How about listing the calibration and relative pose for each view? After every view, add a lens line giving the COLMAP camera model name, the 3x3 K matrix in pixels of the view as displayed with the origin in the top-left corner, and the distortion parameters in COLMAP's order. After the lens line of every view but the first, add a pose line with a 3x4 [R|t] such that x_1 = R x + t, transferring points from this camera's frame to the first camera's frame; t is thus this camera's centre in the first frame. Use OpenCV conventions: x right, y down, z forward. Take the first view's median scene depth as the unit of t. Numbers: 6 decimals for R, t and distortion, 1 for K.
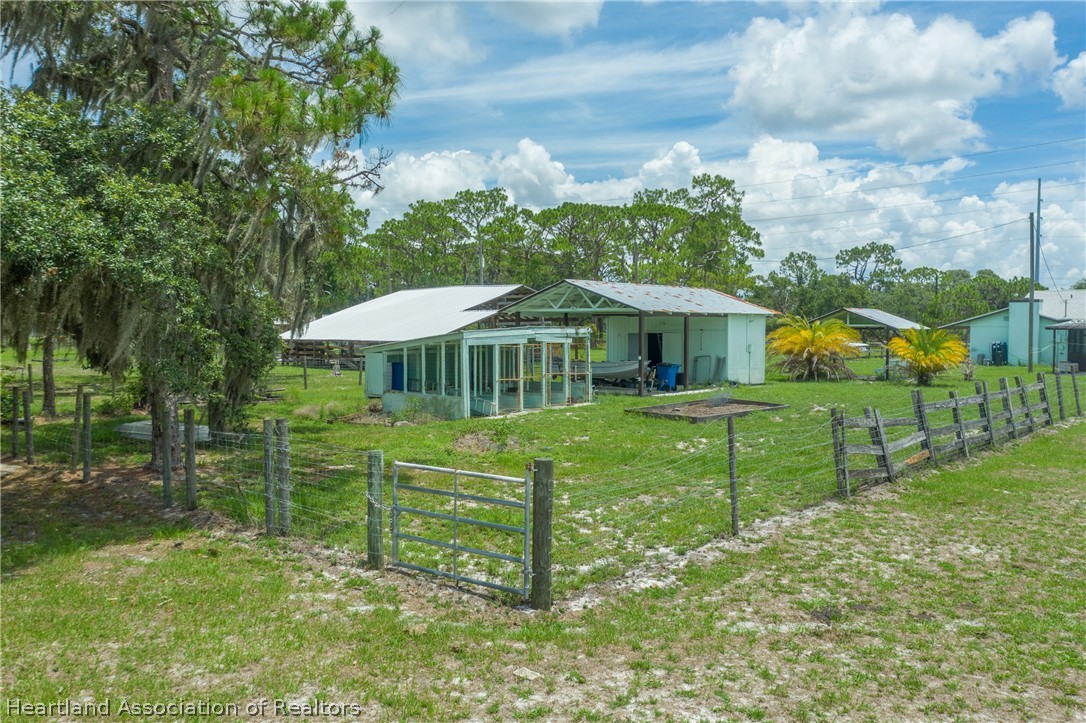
lens RADIAL K [[868.9, 0, 537.4], [0, 868.9, 357.0], [0, 0, 1]] dist [-0.056841, 0.002985]
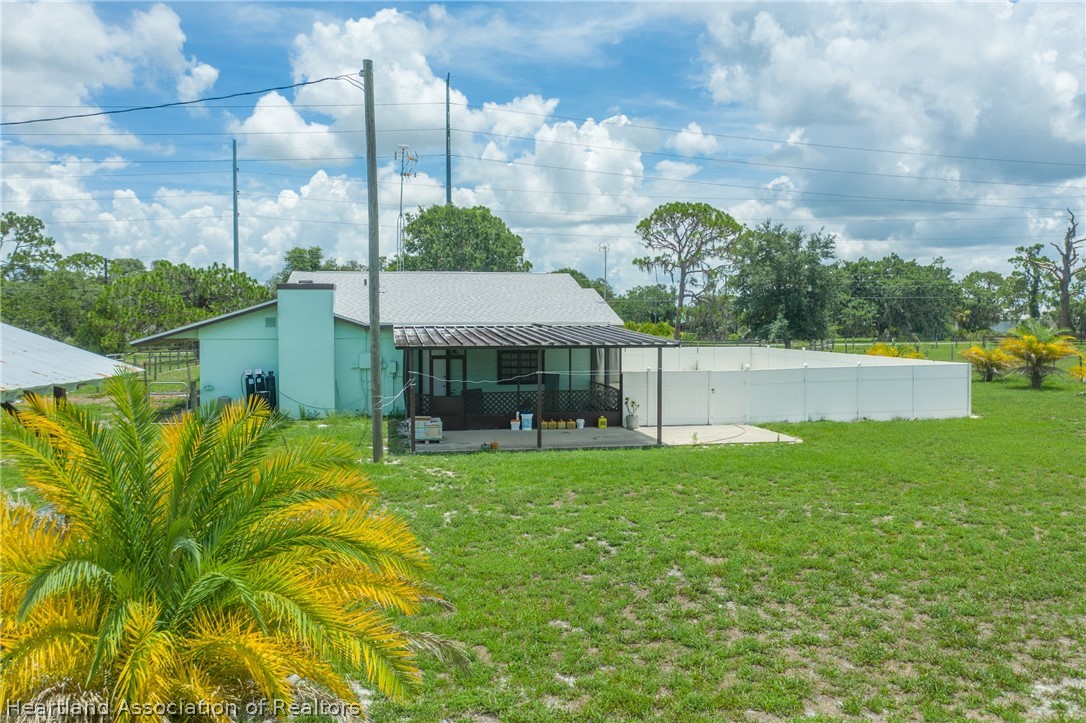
lens RADIAL K [[861.2, 0, 536.3], [0, 861.2, 357.2], [0, 0, 1]] dist [-0.011574, -0.003778]
pose [[0.617444, -0.034981, 0.785836, 0.121188], [0.033234, 0.999279, 0.018370, -0.014271], [-0.785912, 0.014774, 0.618162, 0.276069]]
